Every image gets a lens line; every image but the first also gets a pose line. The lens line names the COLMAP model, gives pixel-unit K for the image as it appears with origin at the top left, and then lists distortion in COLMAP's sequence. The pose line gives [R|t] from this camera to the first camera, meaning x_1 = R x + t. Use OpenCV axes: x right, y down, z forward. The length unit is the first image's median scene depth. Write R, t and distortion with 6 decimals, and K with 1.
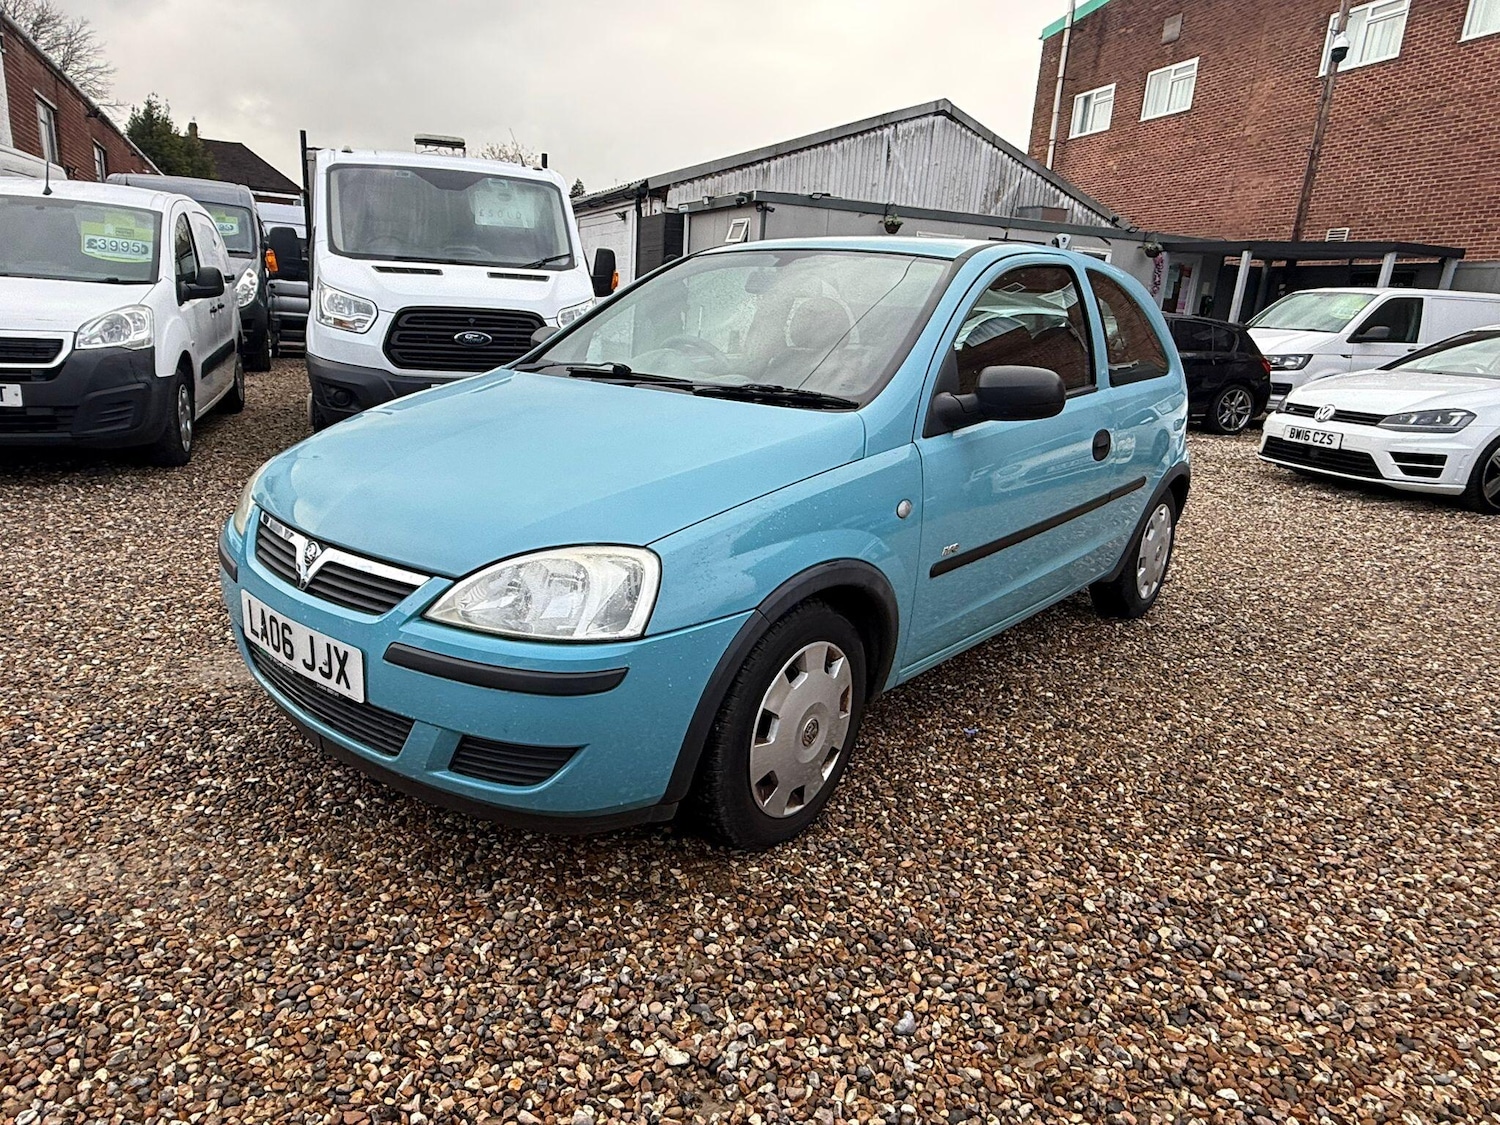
lens RADIAL K [[949.9, 0, 680.5], [0, 949.9, 558.4], [0, 0, 1]] dist [0.005837, -0.001559]
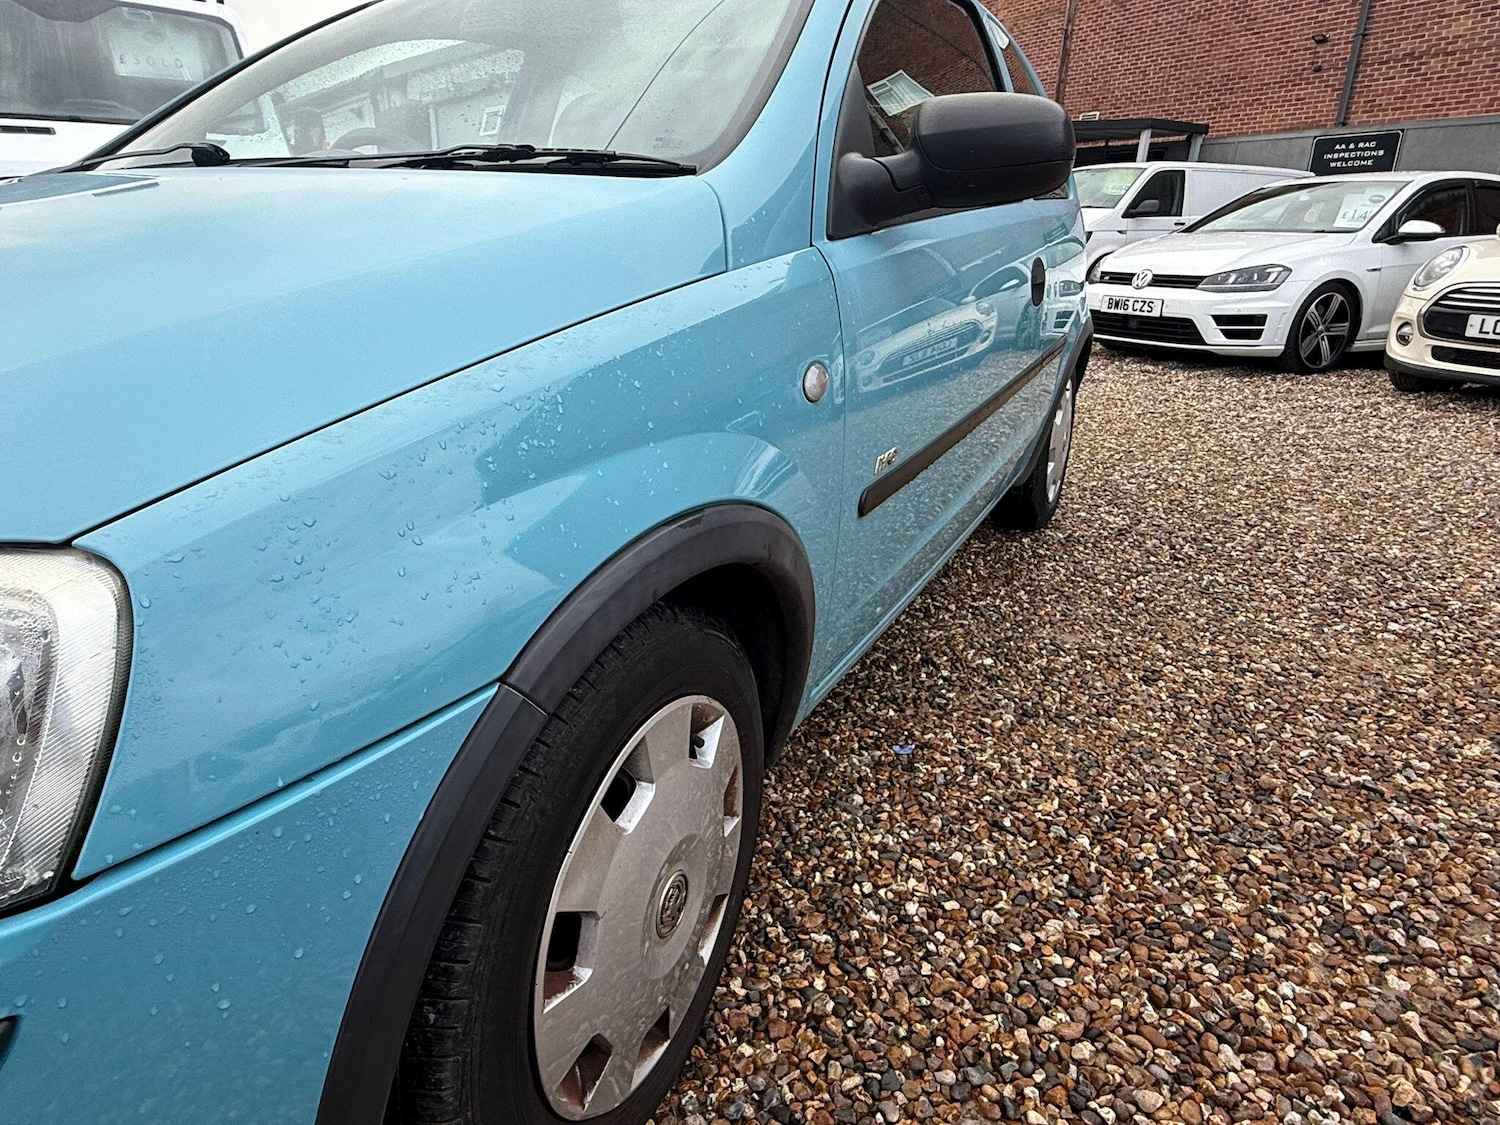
lens RADIAL K [[949.9, 0, 680.5], [0, 949.9, 558.4], [0, 0, 1]] dist [0.005837, -0.001559]
pose [[0.973518, -0.109936, 0.200441, 0.056782], [0.094408, 0.991857, 0.085477, -0.010277], [-0.208206, -0.064290, 0.975970, 0.472185]]
